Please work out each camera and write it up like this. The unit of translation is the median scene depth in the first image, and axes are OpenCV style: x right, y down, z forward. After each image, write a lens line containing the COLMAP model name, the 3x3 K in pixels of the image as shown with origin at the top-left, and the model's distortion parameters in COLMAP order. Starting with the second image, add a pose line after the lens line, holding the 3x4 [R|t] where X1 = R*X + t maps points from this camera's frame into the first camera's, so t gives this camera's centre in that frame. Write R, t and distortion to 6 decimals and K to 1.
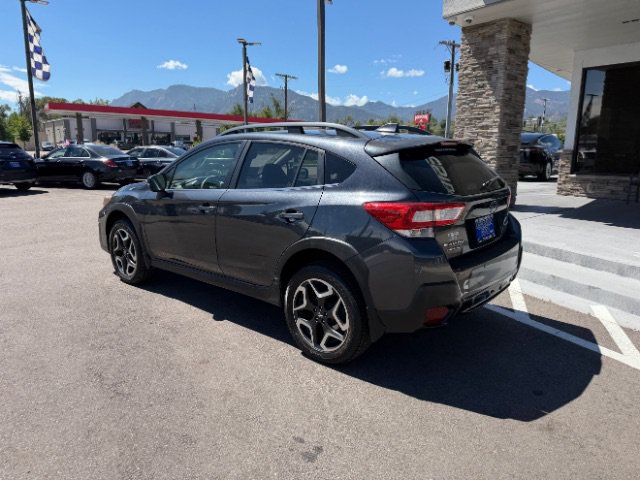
lens RADIAL K [[455.5, 0, 313.8], [0, 455.5, 235.1], [0, 0, 1]] dist [0.023634, -0.035029]
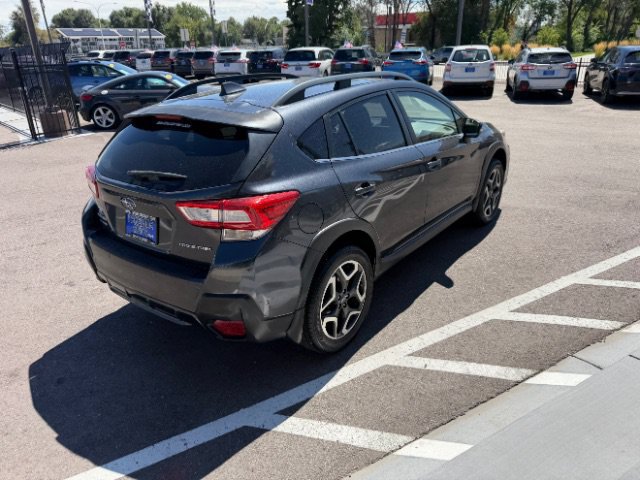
lens RADIAL K [[455.5, 0, 317.6], [0, 455.5, 230.7], [0, 0, 1]] dist [0.023634, -0.035029]
pose [[0.064864, 0.363685, -0.929261, 0.486044], [-0.159575, 0.923019, 0.350103, -0.145227], [0.985053, 0.125578, 0.117906, 0.506633]]
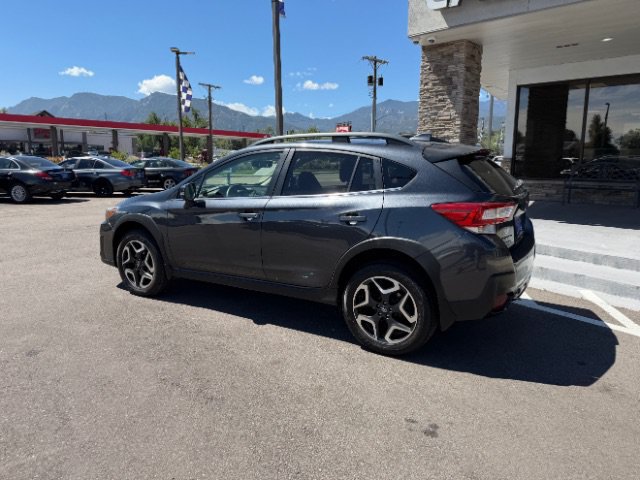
lens RADIAL K [[455.5, 0, 314.0], [0, 455.5, 233.9], [0, 0, 1]] dist [0.023634, -0.035029]
pose [[0.984710, -0.033789, 0.170894, -0.134050], [0.038006, 0.999047, -0.021461, 0.005084], [-0.170006, 0.027628, 0.985056, -0.015289]]
